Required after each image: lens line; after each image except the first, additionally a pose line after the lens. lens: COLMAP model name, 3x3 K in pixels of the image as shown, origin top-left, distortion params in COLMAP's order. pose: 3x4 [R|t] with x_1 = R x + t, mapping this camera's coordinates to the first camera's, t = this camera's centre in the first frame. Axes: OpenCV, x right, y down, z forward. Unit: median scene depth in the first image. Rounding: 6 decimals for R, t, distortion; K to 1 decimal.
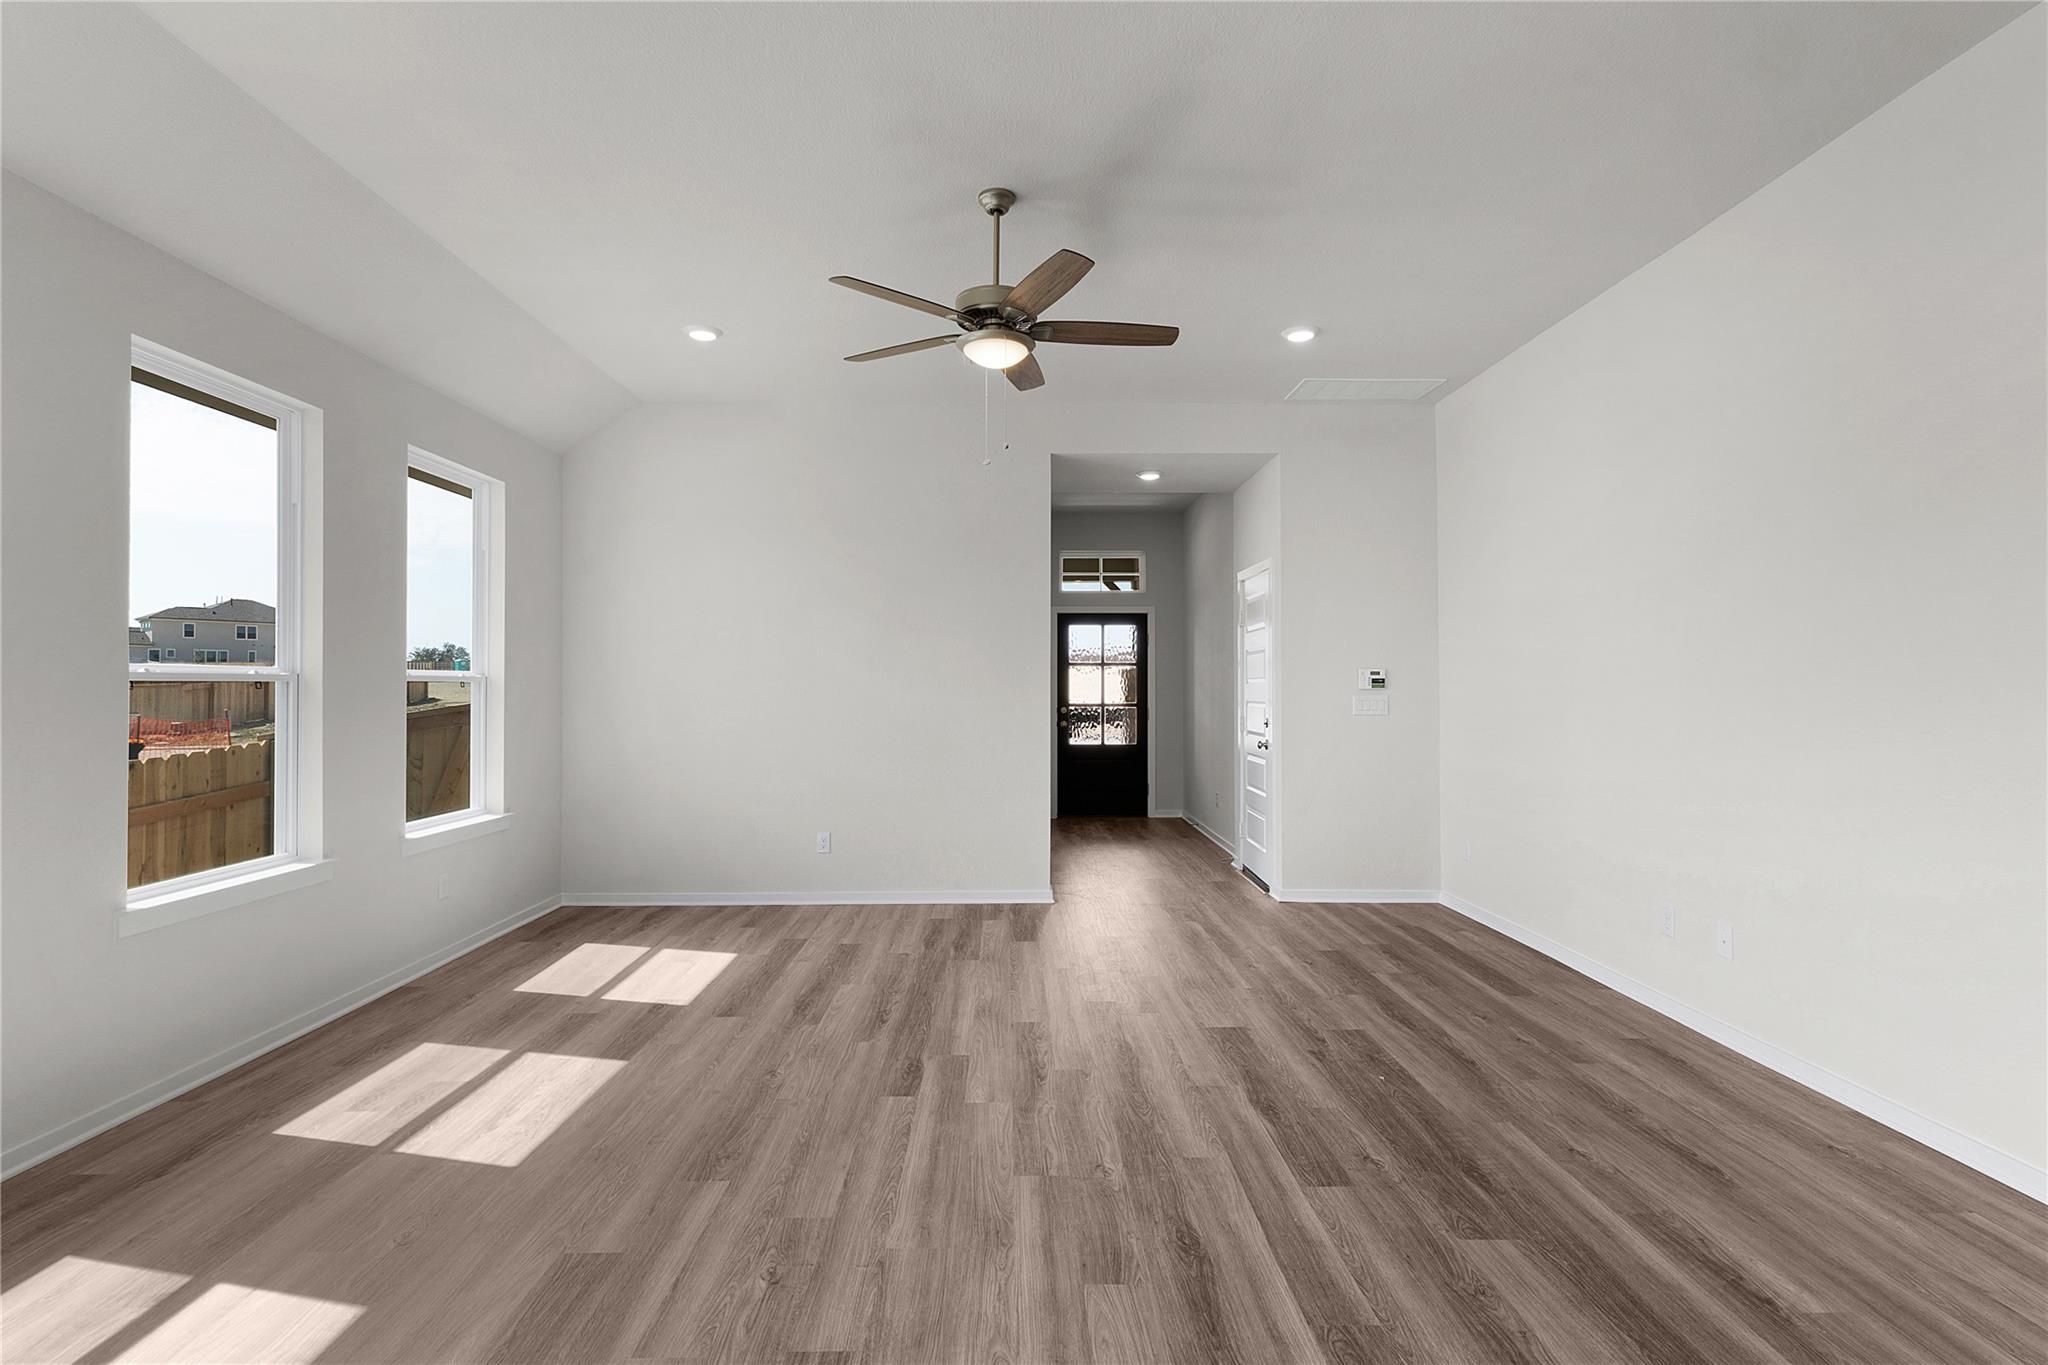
lens RADIAL K [[1020.4, 0, 1023.6], [0, 1020.4, 681.7], [0, 0, 1]] dist [0.001209, 0.000023]
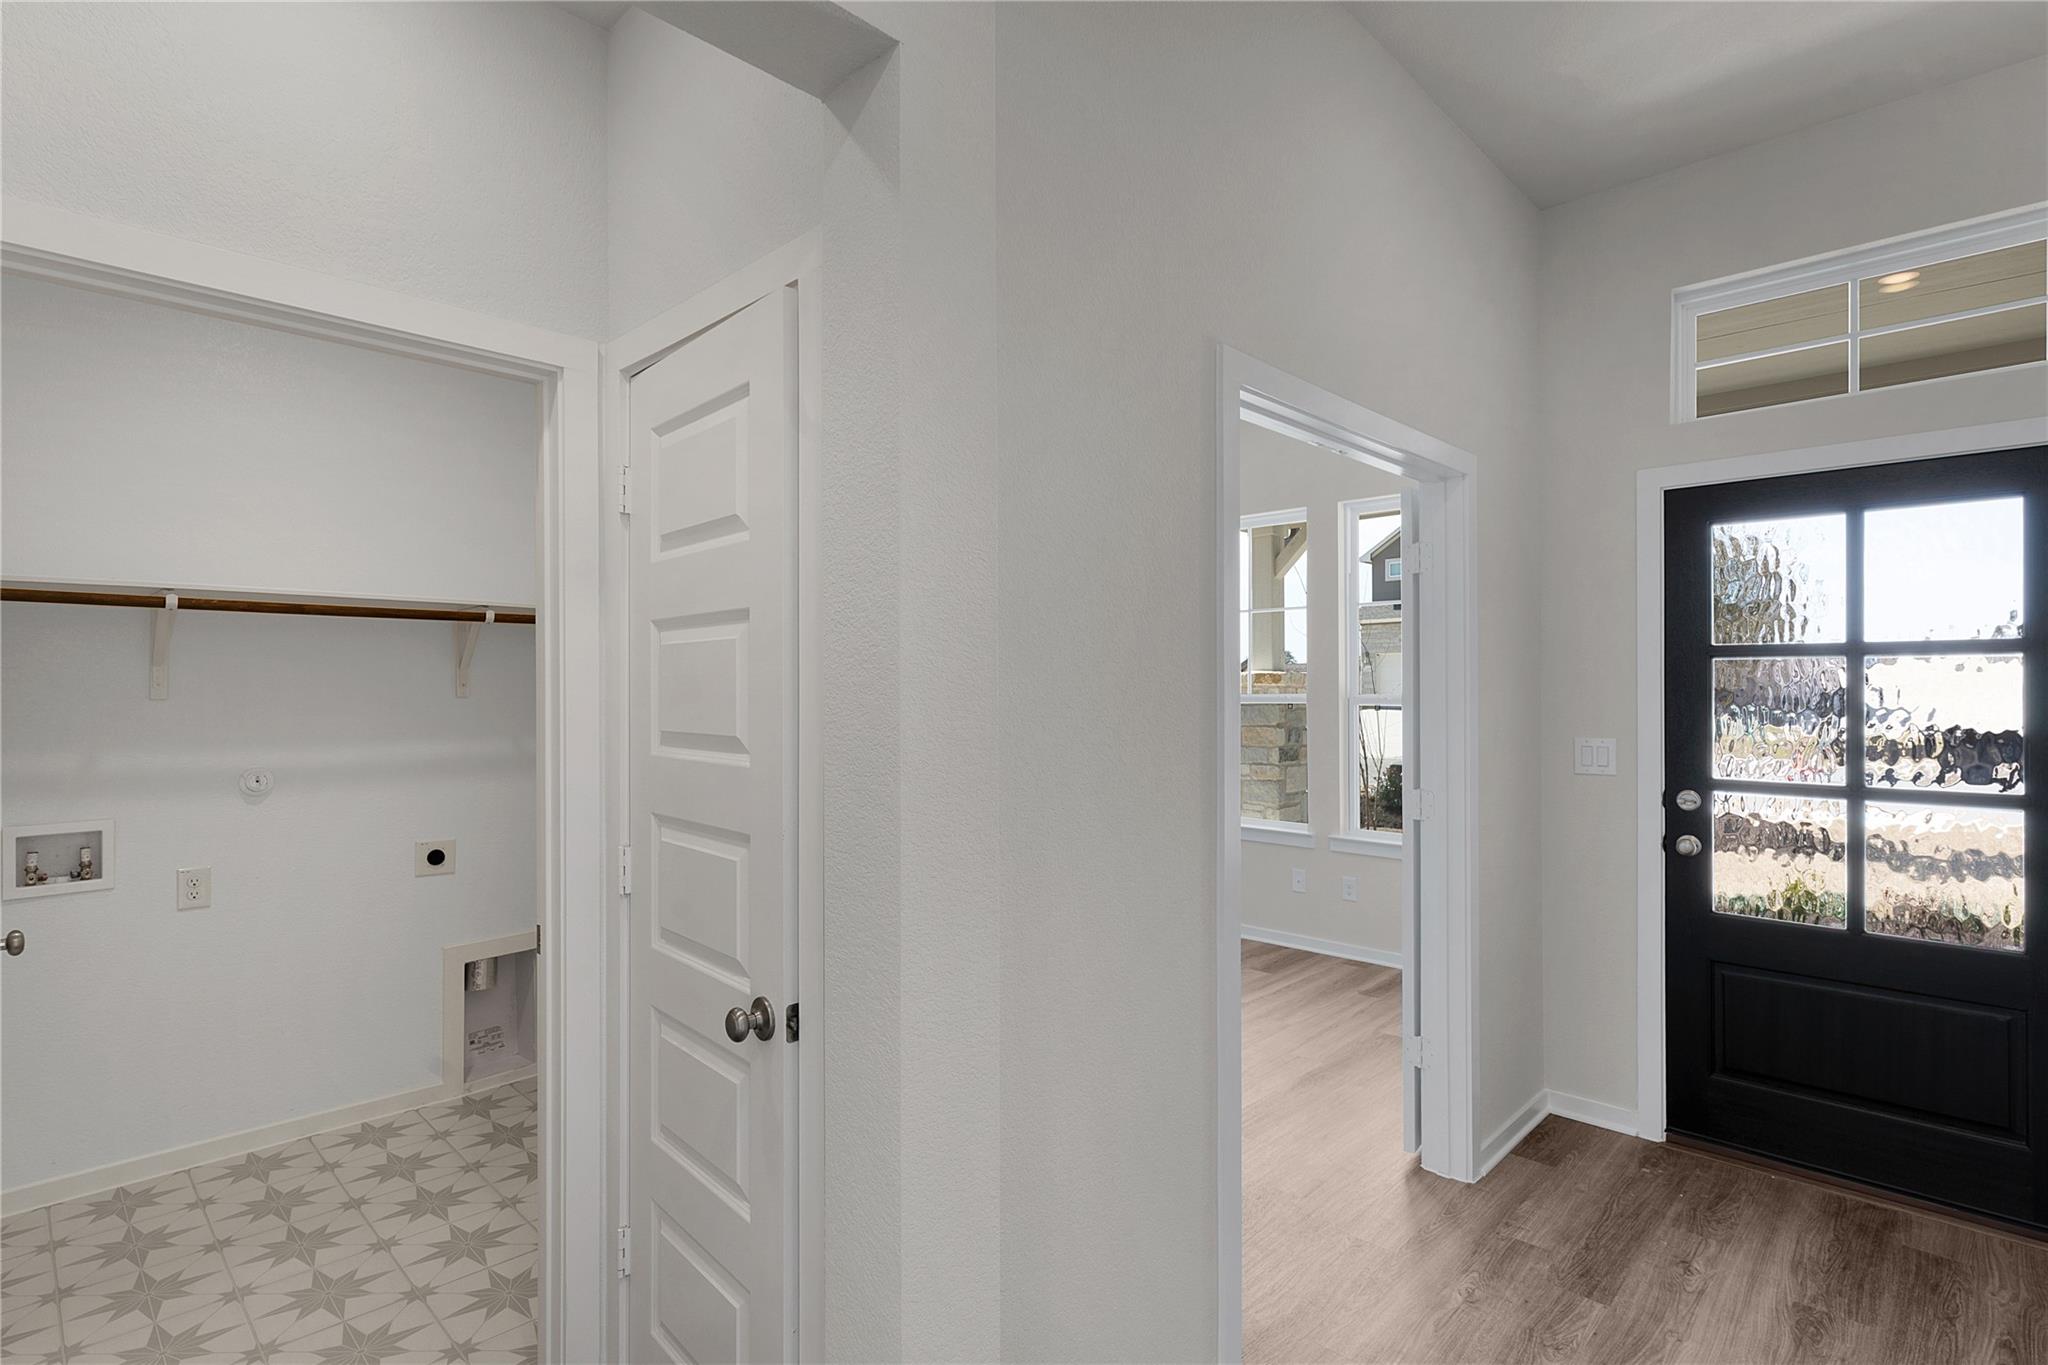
lens RADIAL K [[955.4, 0, 1025.5], [0, 955.4, 683.6], [0, 0, 1]] dist [-0.001656, -0.000164]
pose [[0.688164, -0.004301, -0.725543, 0.111553], [0.003055, 0.999991, -0.003031, -0.007543], [0.725549, -0.000130, 0.688170, 0.652845]]
